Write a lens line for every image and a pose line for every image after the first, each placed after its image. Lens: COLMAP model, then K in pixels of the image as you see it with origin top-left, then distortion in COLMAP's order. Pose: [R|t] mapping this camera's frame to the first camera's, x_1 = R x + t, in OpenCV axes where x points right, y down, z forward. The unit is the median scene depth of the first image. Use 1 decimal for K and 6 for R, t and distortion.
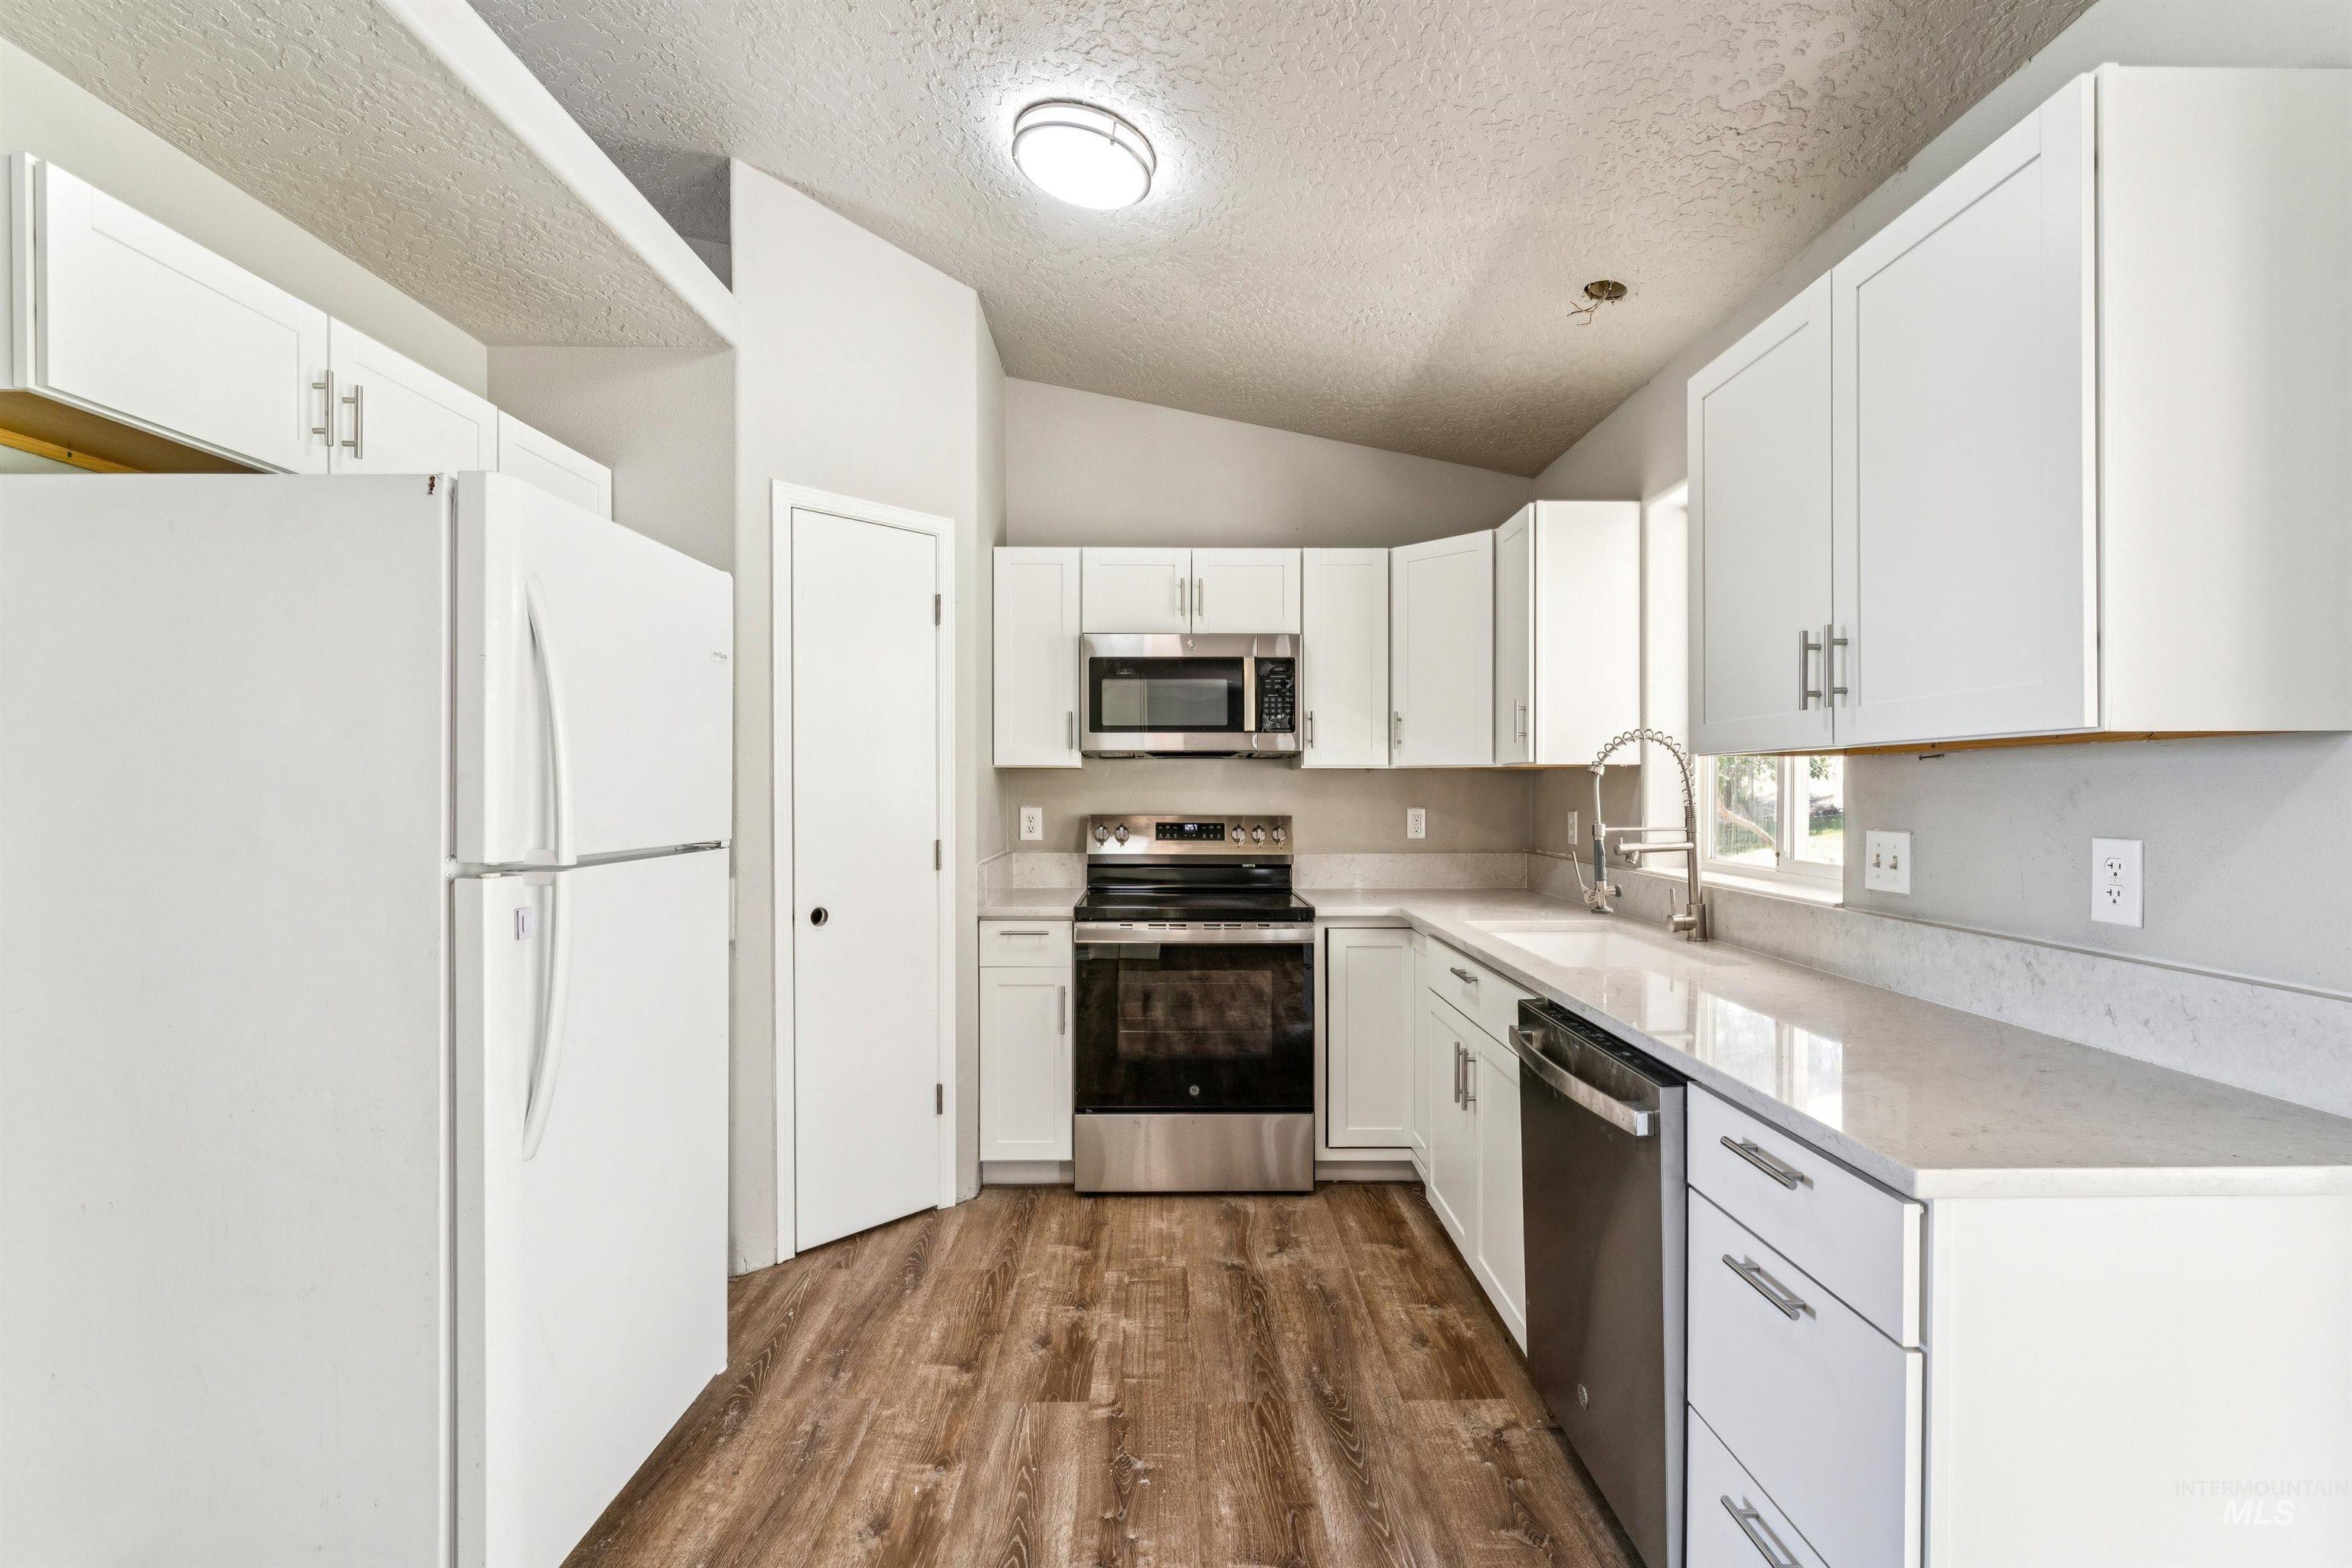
lens RADIAL K [[1012.6, 0, 1157.0], [0, 1012.6, 796.2], [0, 0, 1]] dist [-0.003679, 0.000022]
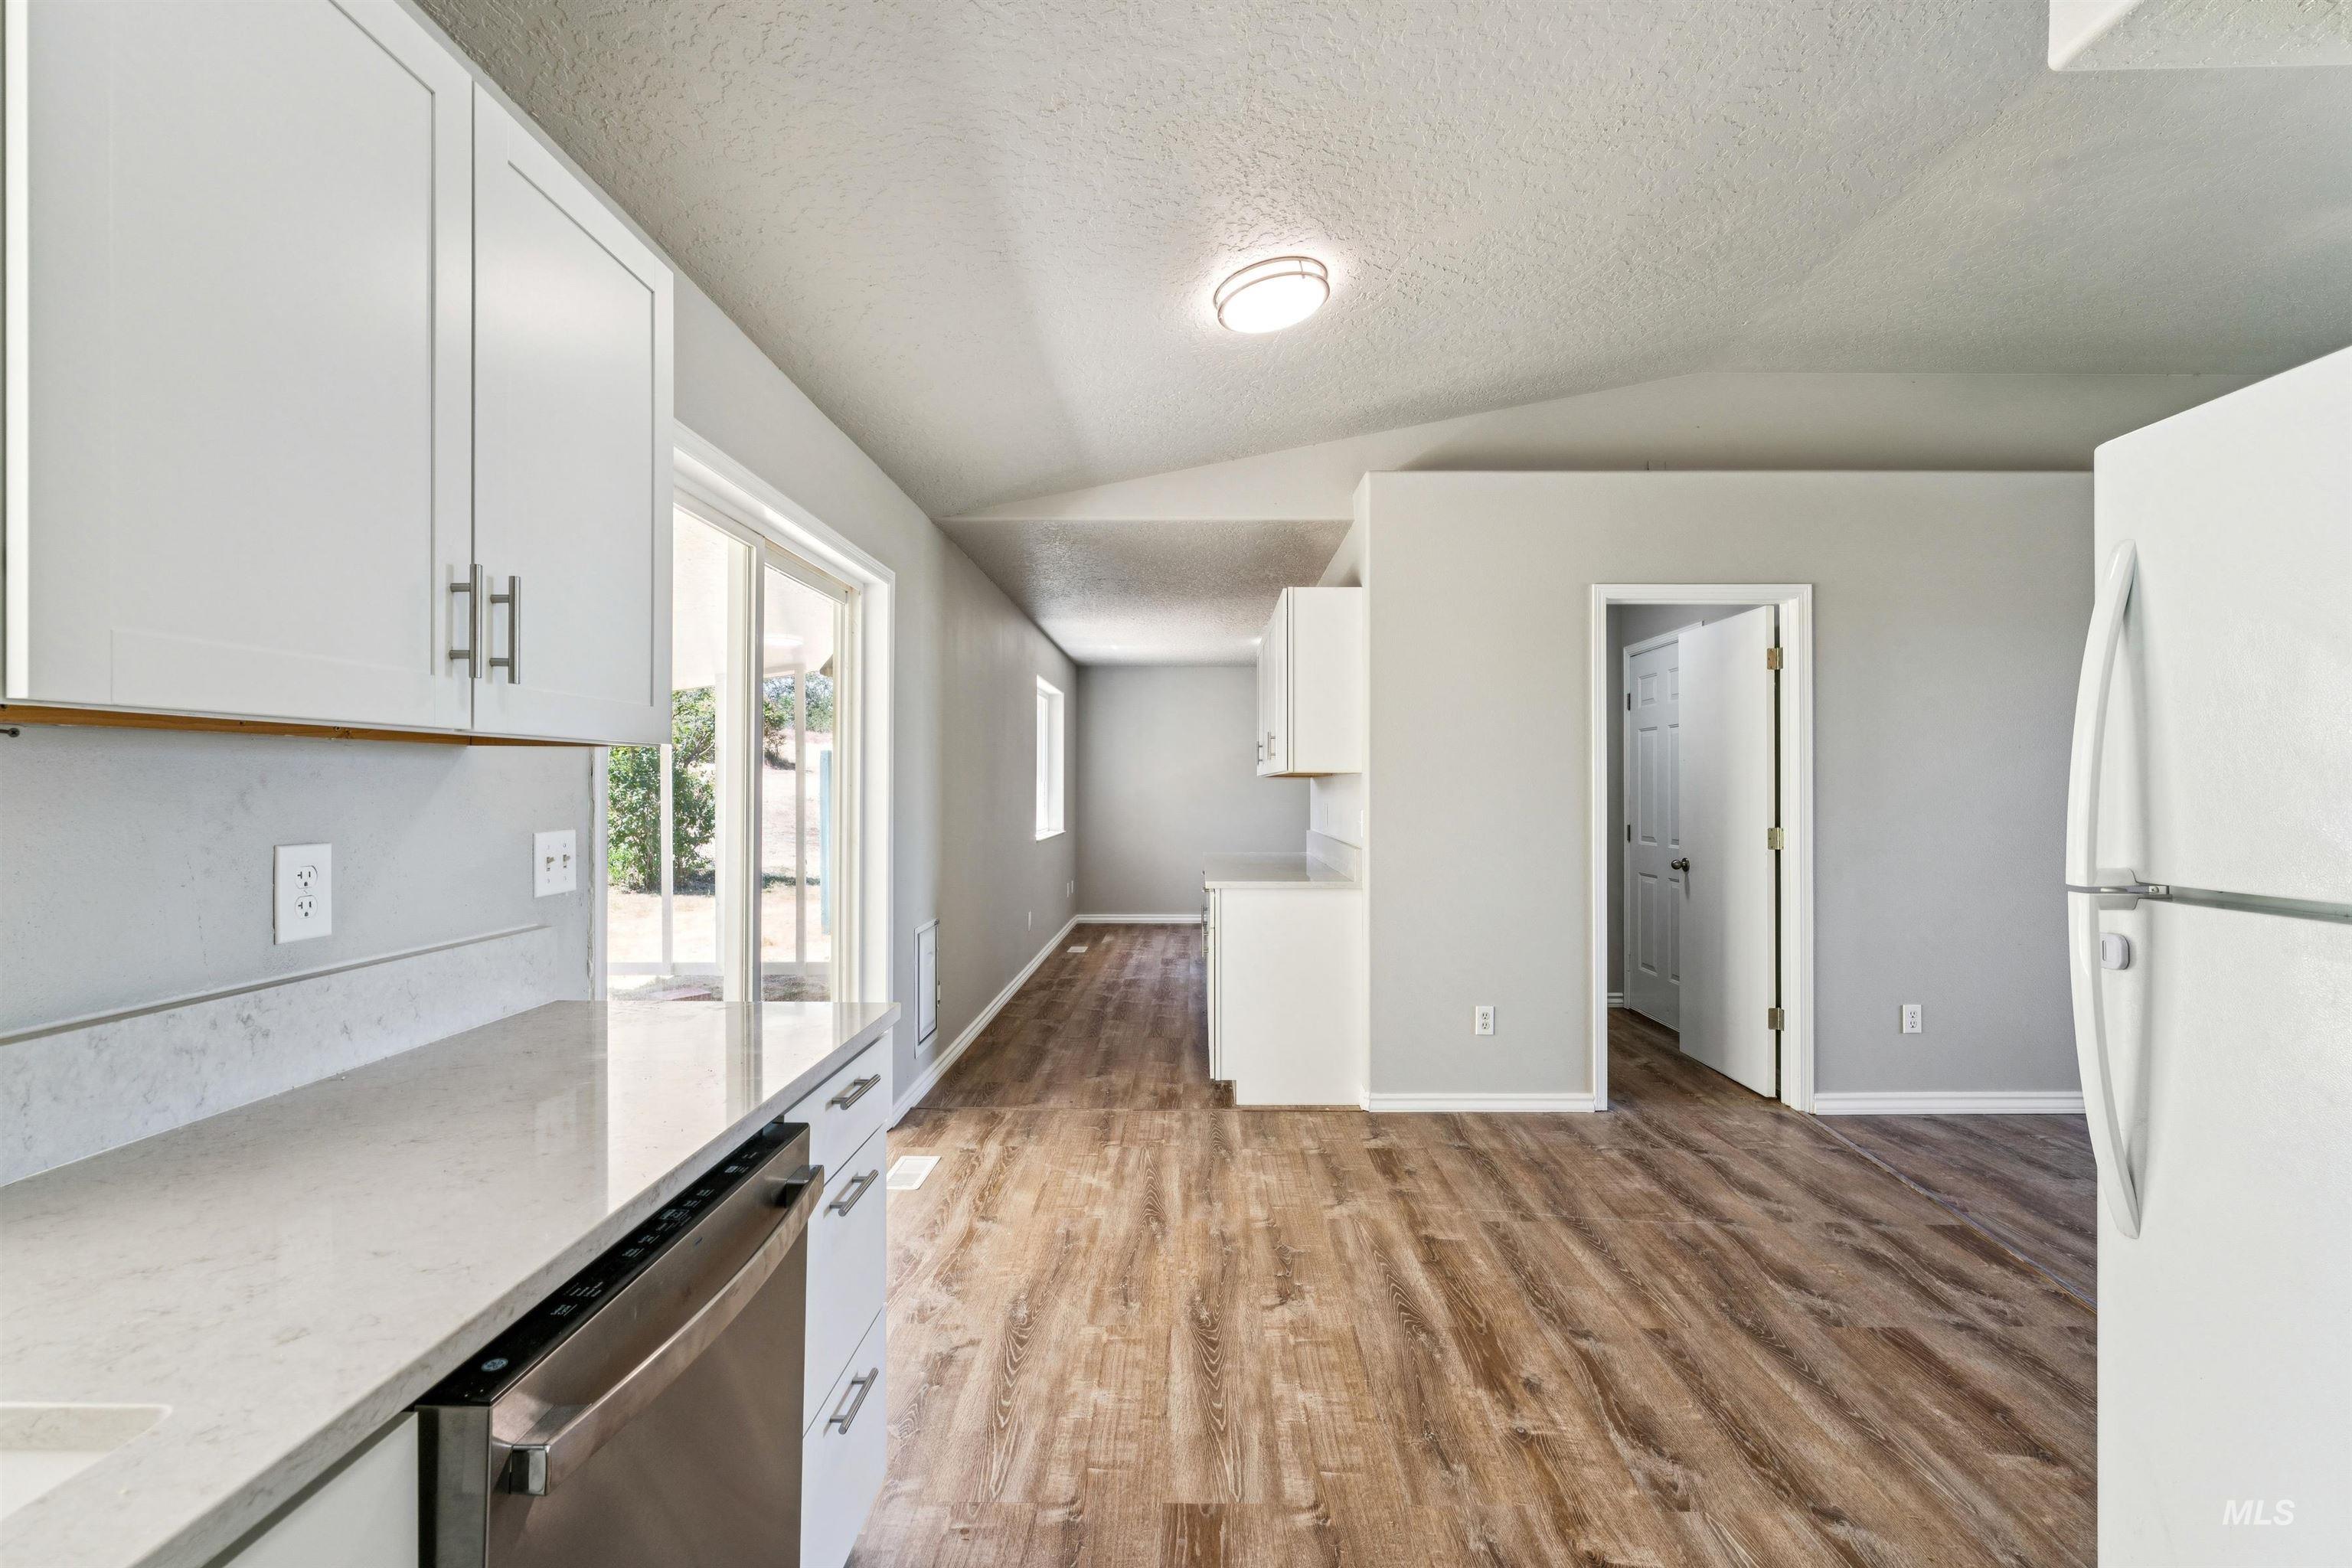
lens RADIAL K [[1012.6, 0, 1208.6], [0, 1012.6, 799.8], [0, 0, 1]] dist [-0.003679, 0.000022]
pose [[-0.999906, -0.003189, -0.013362, 0.090951], [-0.003487, 0.999745, 0.022290, -0.011281], [0.013288, 0.022334, -0.999662, 1.073291]]
